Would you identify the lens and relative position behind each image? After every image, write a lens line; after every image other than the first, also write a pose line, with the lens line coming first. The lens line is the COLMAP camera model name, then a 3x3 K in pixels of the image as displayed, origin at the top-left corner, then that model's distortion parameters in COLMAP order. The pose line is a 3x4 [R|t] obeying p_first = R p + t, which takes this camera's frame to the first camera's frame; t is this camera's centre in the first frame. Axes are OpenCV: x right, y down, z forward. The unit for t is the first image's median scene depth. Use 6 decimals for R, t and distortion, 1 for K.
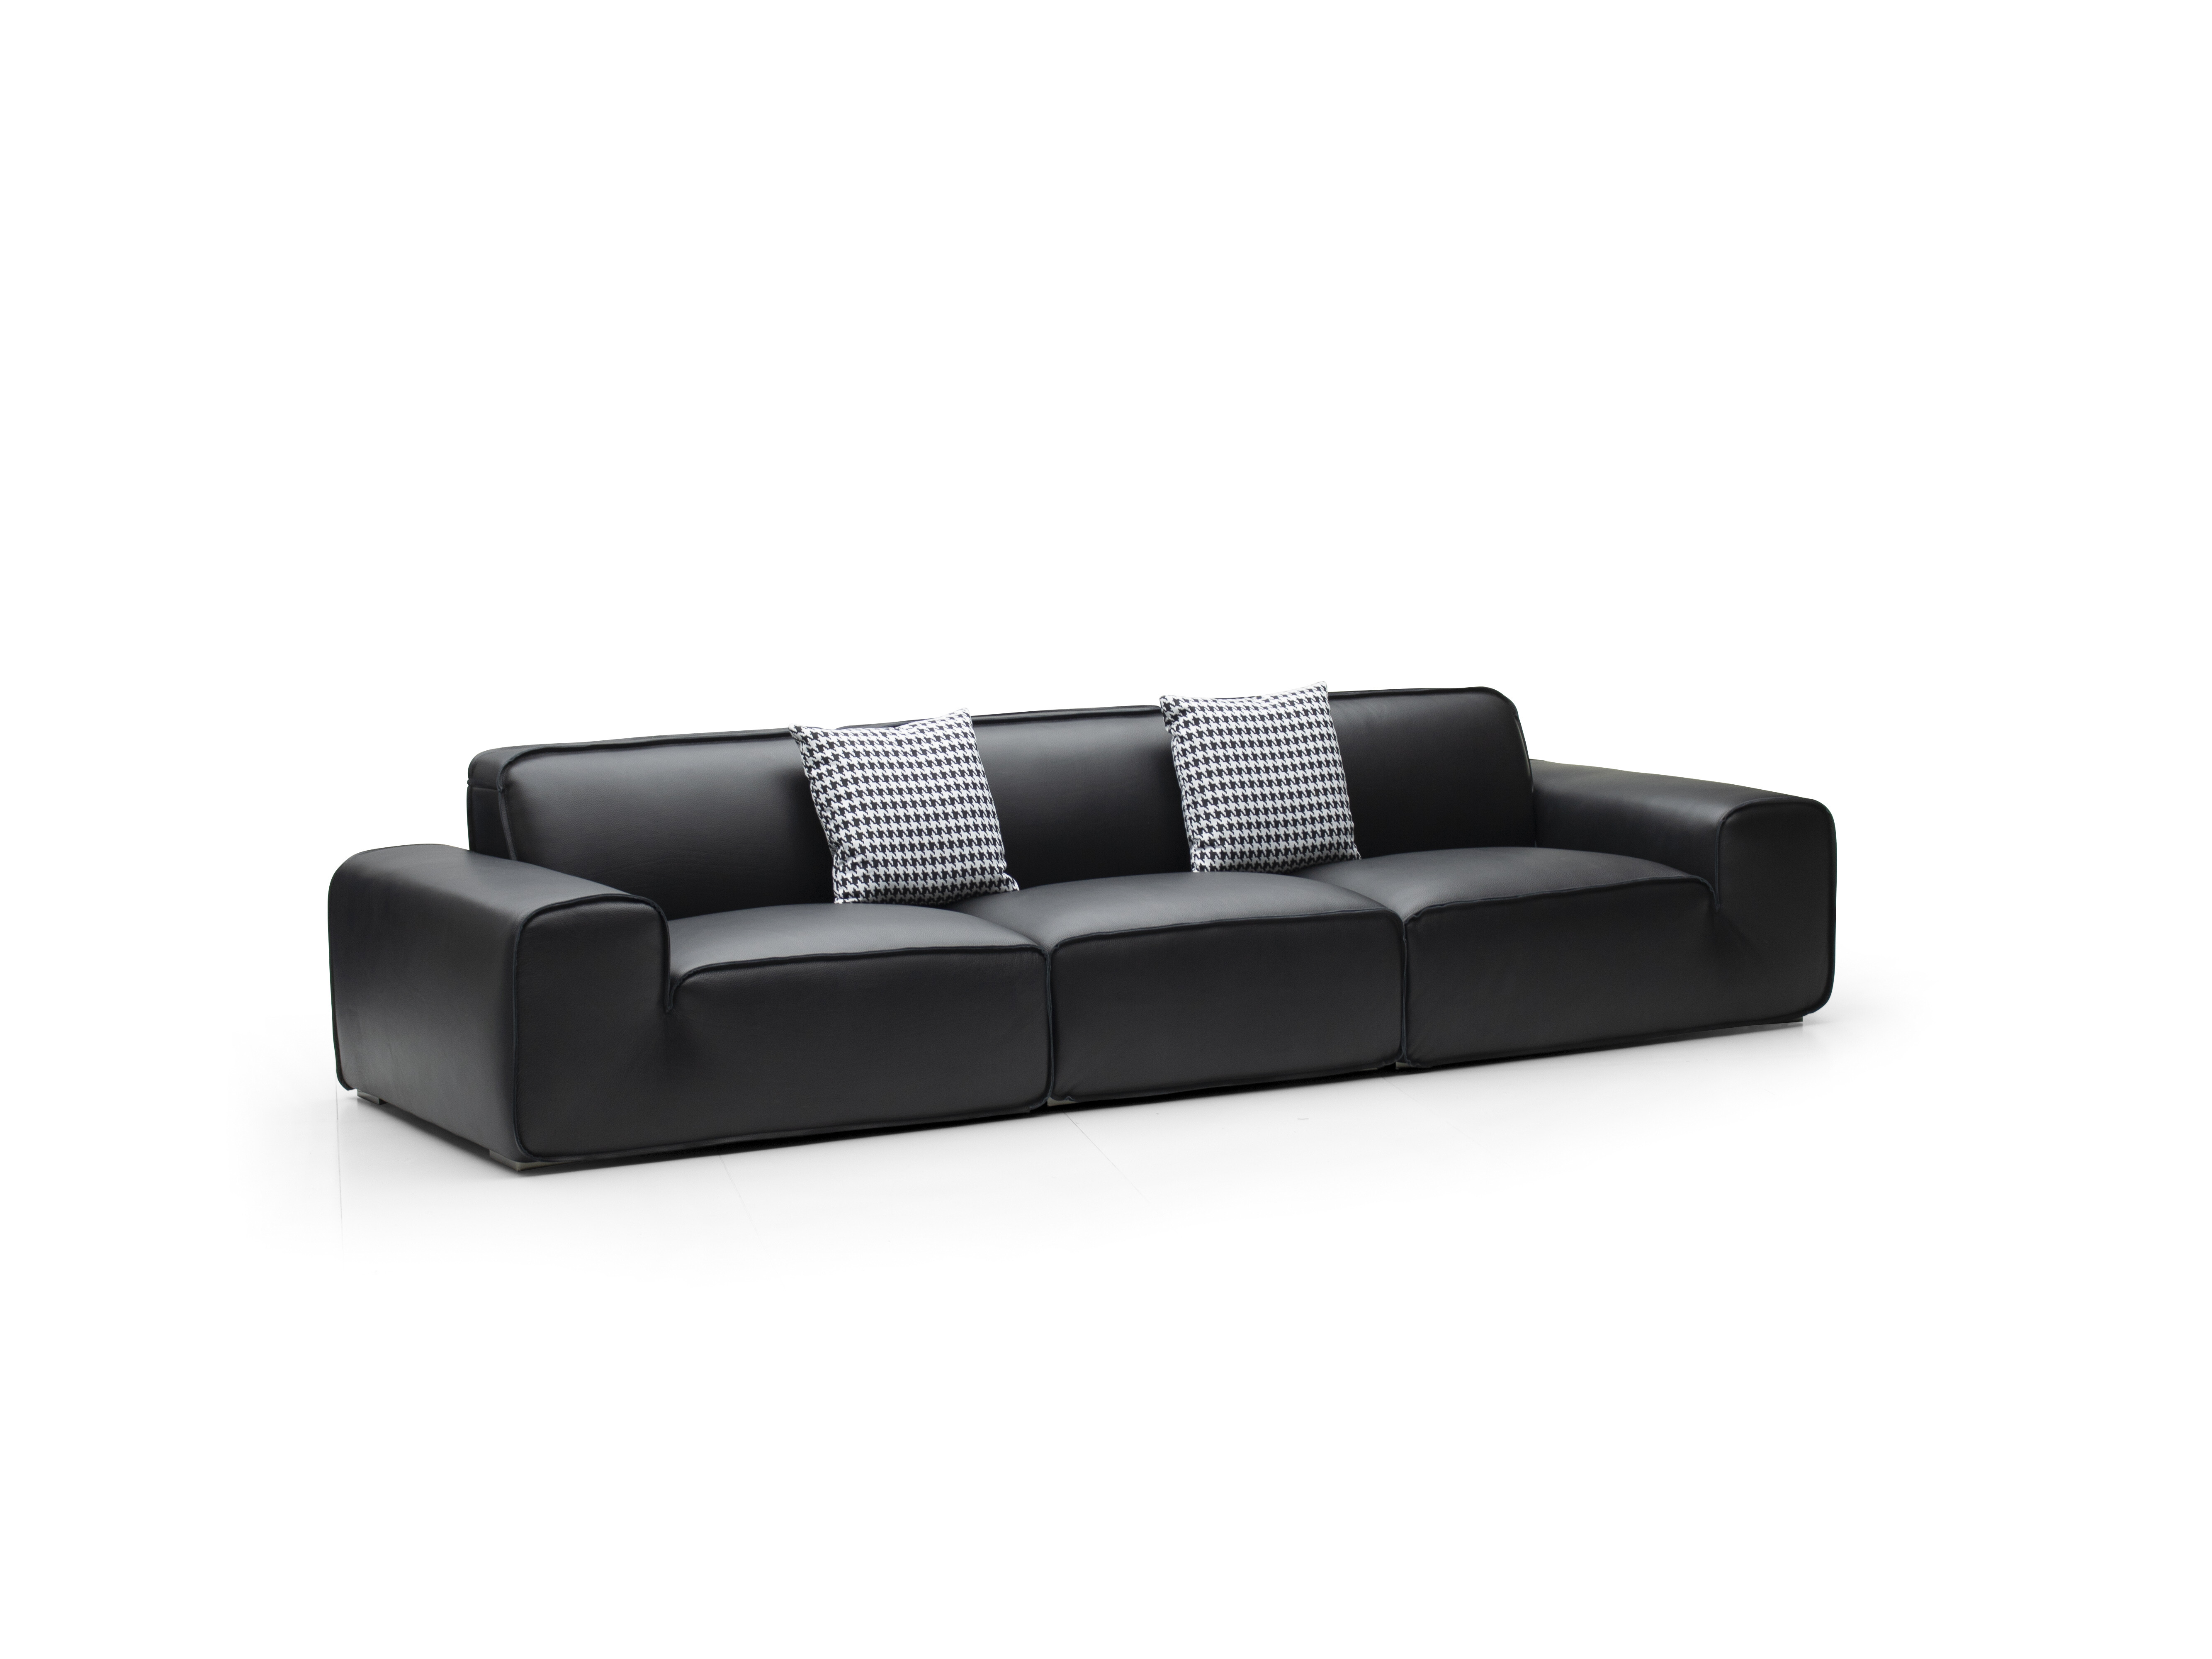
lens RADIAL K [[4103.8, 0, 1106.0], [0, 4103.8, 829.5], [0, 0, 1]] dist [0.202180, -0.005726]
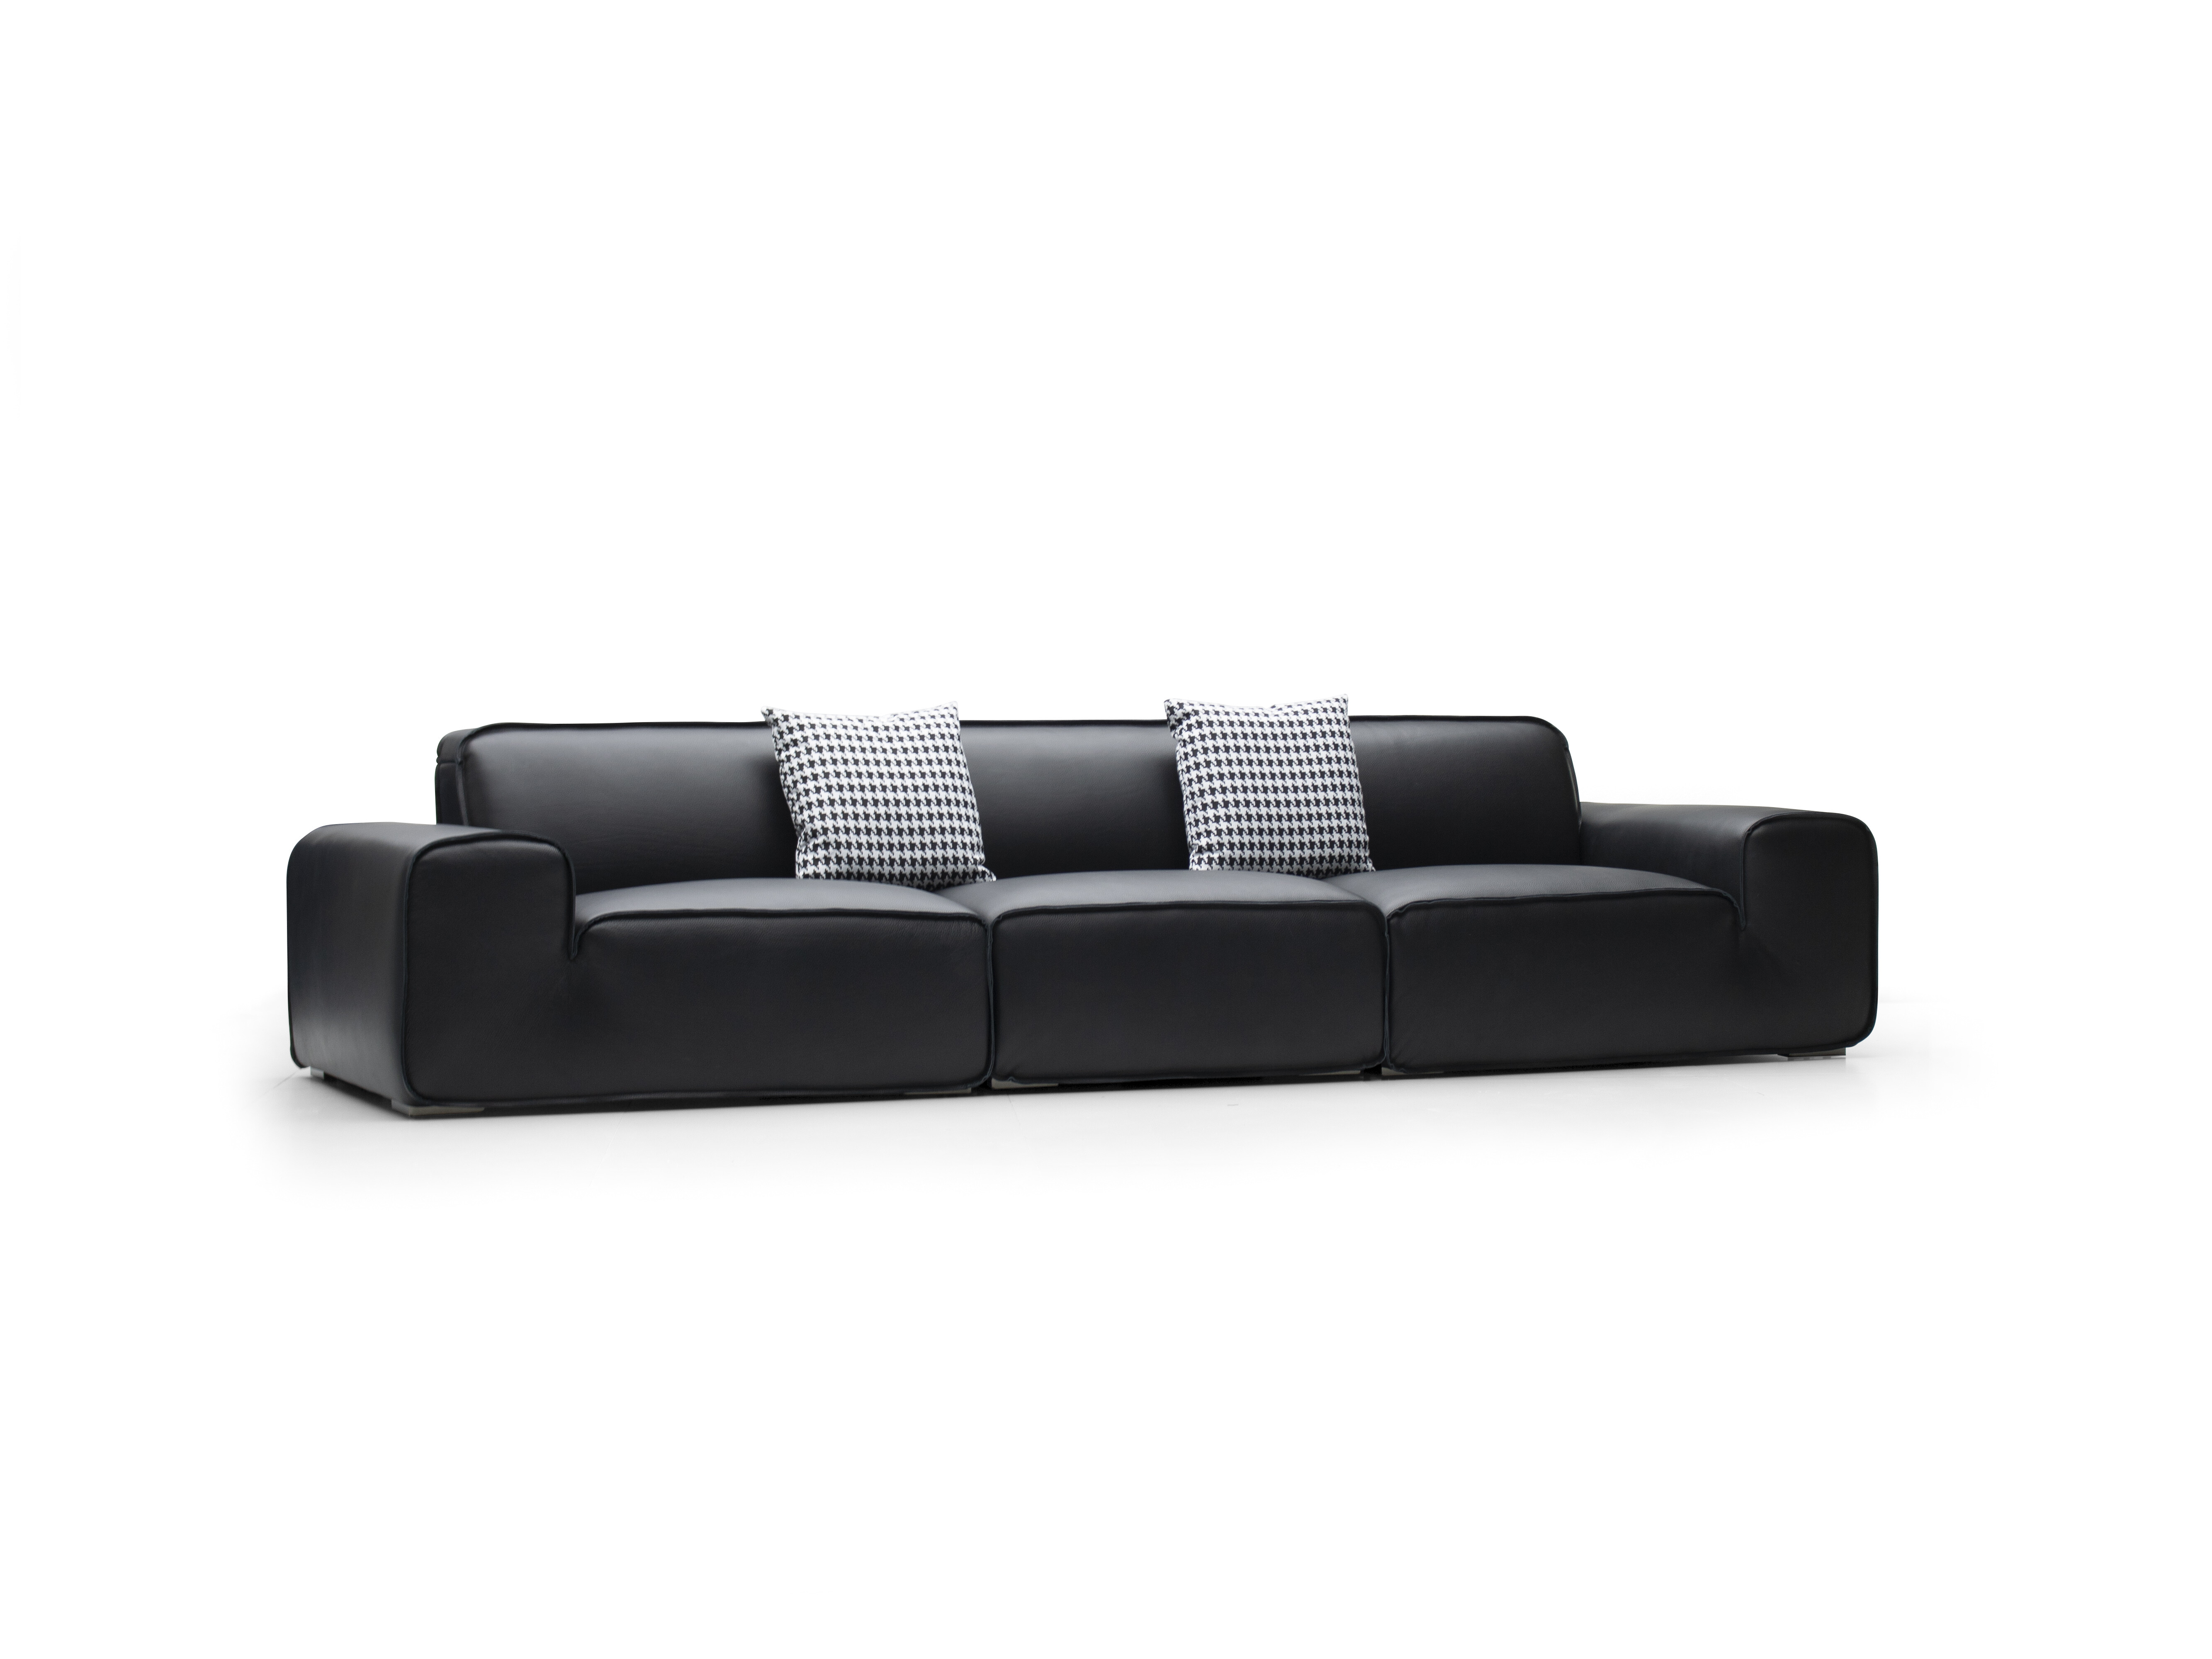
lens RADIAL K [[4103.8, 0, 1106.0], [0, 4103.8, 829.5], [0, 0, 1]] dist [0.202180, -0.005726]
pose [[0.992648, 0.011982, -0.120443, 0.121522], [-0.022422, 0.996069, -0.085698, 0.084831], [0.118943, 0.087769, 0.989014, 0.045976]]
